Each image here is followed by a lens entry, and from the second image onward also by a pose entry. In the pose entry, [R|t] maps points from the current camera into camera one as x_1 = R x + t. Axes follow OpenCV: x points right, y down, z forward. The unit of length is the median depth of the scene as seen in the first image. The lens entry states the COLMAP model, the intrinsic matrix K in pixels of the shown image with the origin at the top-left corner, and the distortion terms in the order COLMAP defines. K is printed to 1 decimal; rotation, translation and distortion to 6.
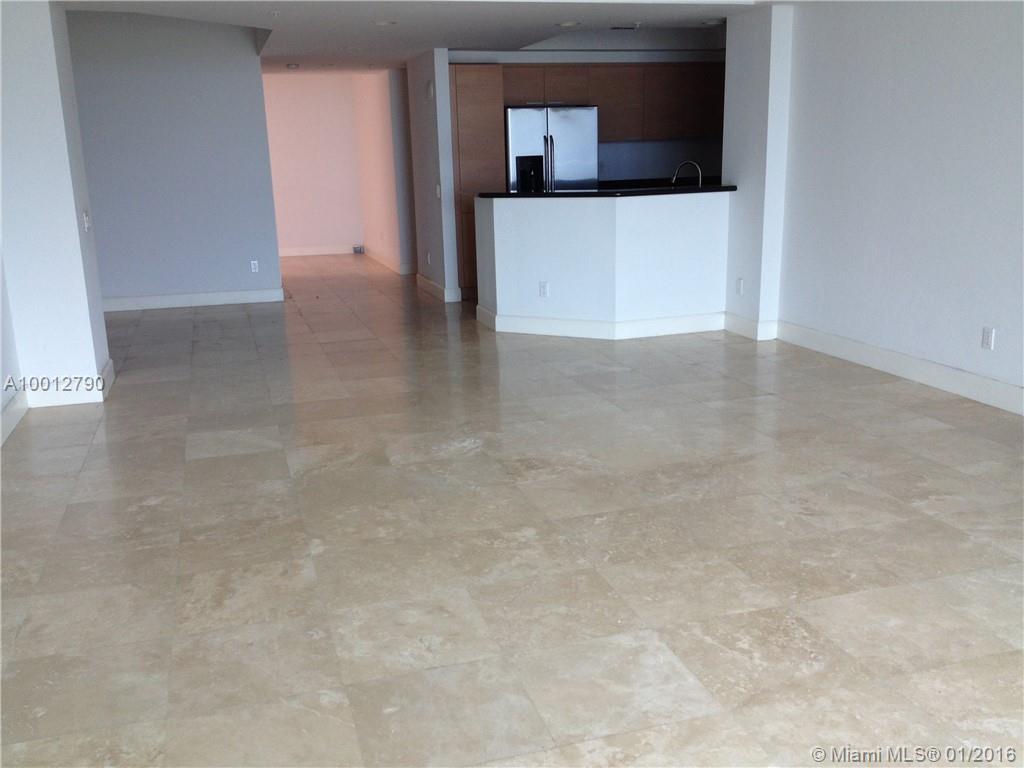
lens RADIAL K [[966.6, 0, 512.0], [0, 966.6, 384.0], [0, 0, 1]] dist [0.004370, 0.003645]
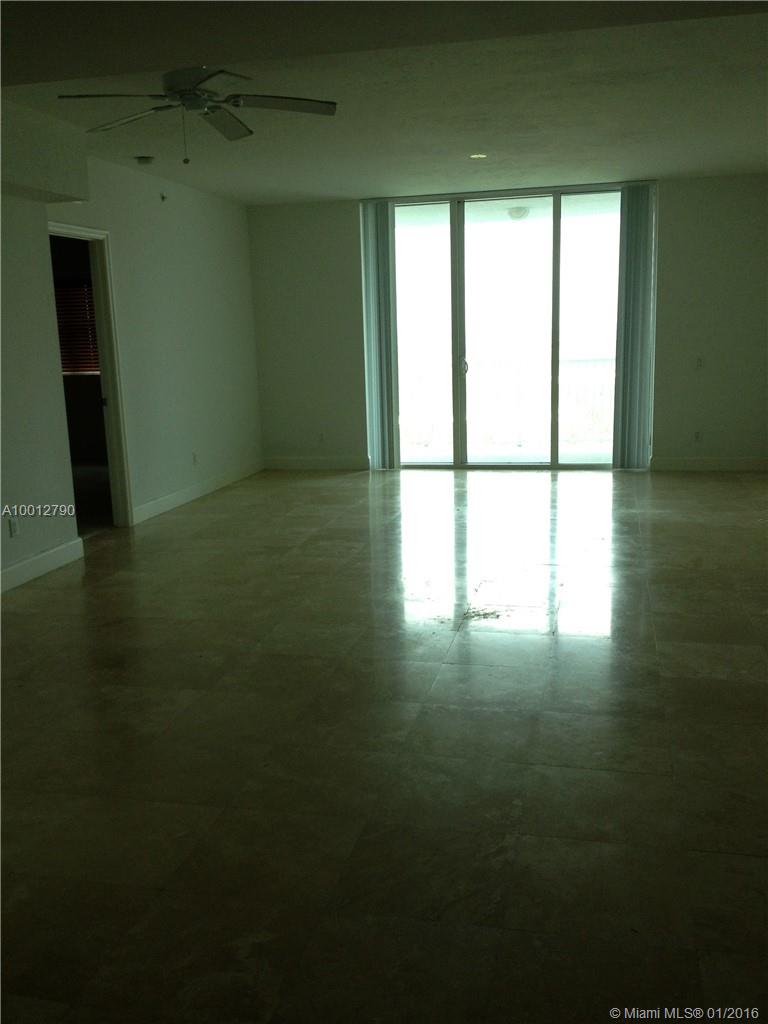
lens RADIAL K [[966.6, 0, 384.0], [0, 966.6, 512.0], [0, 0, 1]] dist [0.004370, 0.003645]
pose [[-0.859056, -0.041386, 0.510206, -0.554000], [0.177452, 0.910840, 0.372667, -0.502016], [-0.480139, 0.410679, -0.775119, 2.056809]]
